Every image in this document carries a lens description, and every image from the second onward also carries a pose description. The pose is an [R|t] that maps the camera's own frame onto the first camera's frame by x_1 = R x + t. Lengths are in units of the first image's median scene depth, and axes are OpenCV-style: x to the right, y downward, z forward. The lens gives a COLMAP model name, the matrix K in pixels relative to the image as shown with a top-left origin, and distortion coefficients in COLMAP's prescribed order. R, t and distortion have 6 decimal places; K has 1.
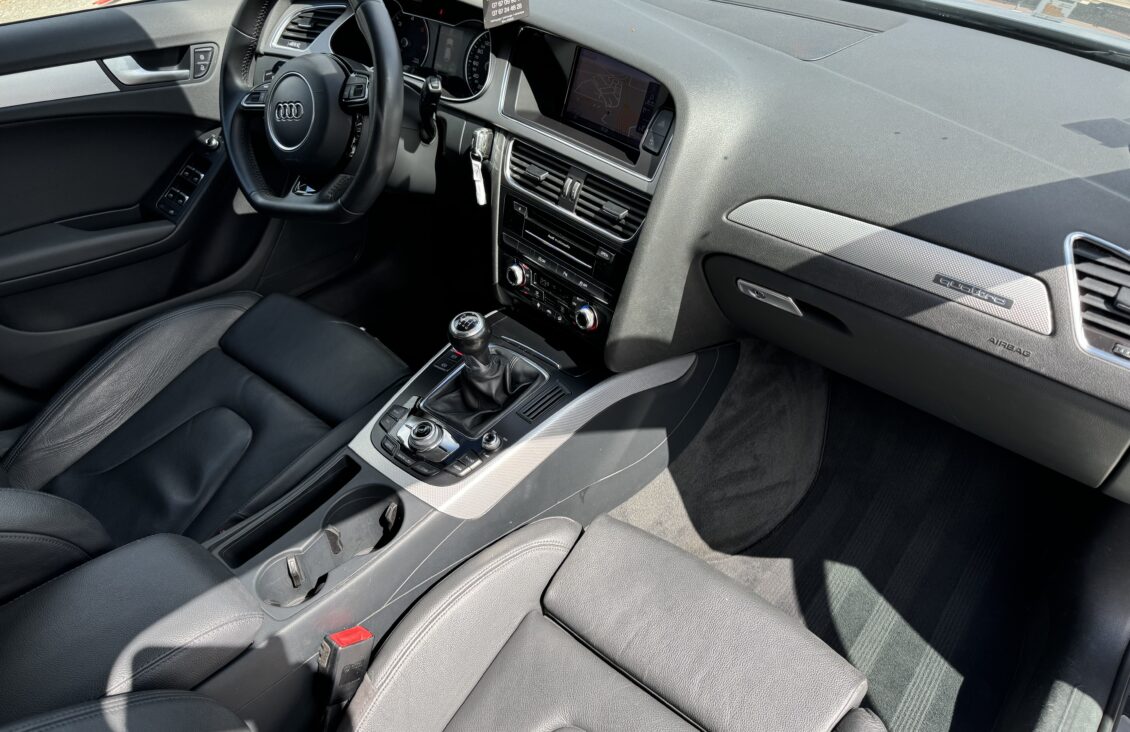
lens RADIAL K [[840.8, 0, 572.6], [0, 840.8, 367.9], [0, 0, 1]] dist [0.015412, -0.021699]
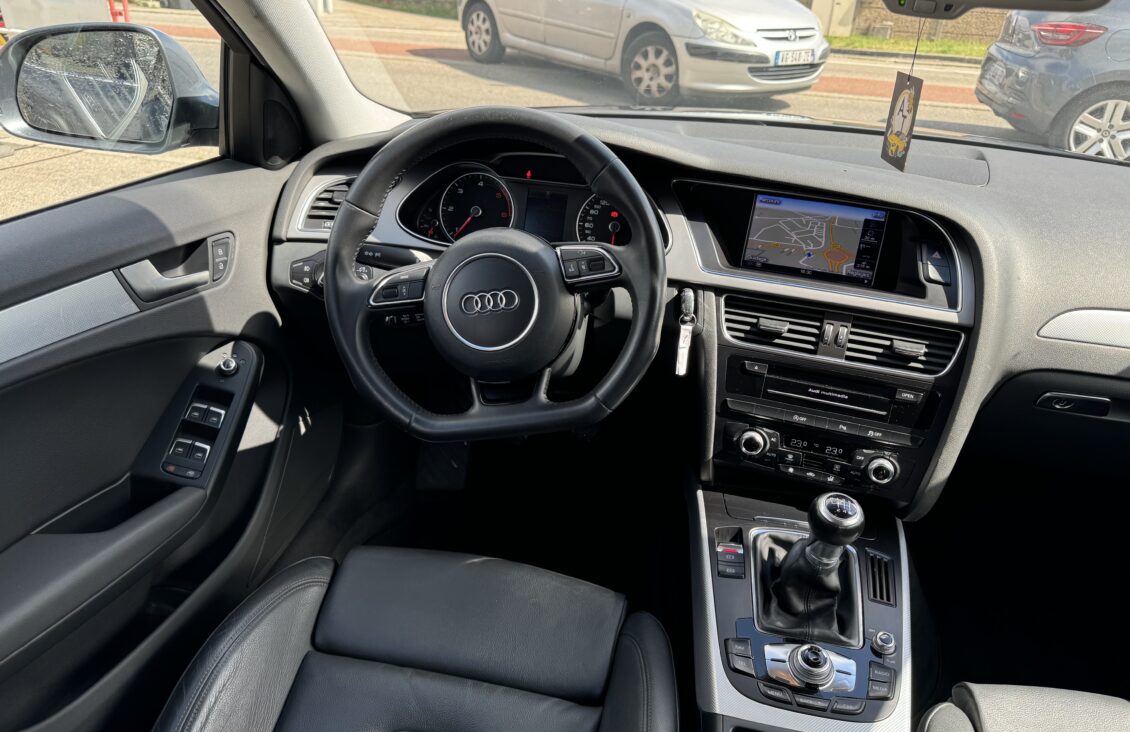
lens RADIAL K [[803.7, 0, 547.5], [0, 803.7, 341.0], [0, 0, 1]] dist [0.010750, -0.000666]
pose [[0.860839, -0.160754, 0.482819, -0.651759], [0.253739, 0.958026, -0.133427, -0.158056], [-0.441105, 0.237369, 0.865496, 0.354737]]
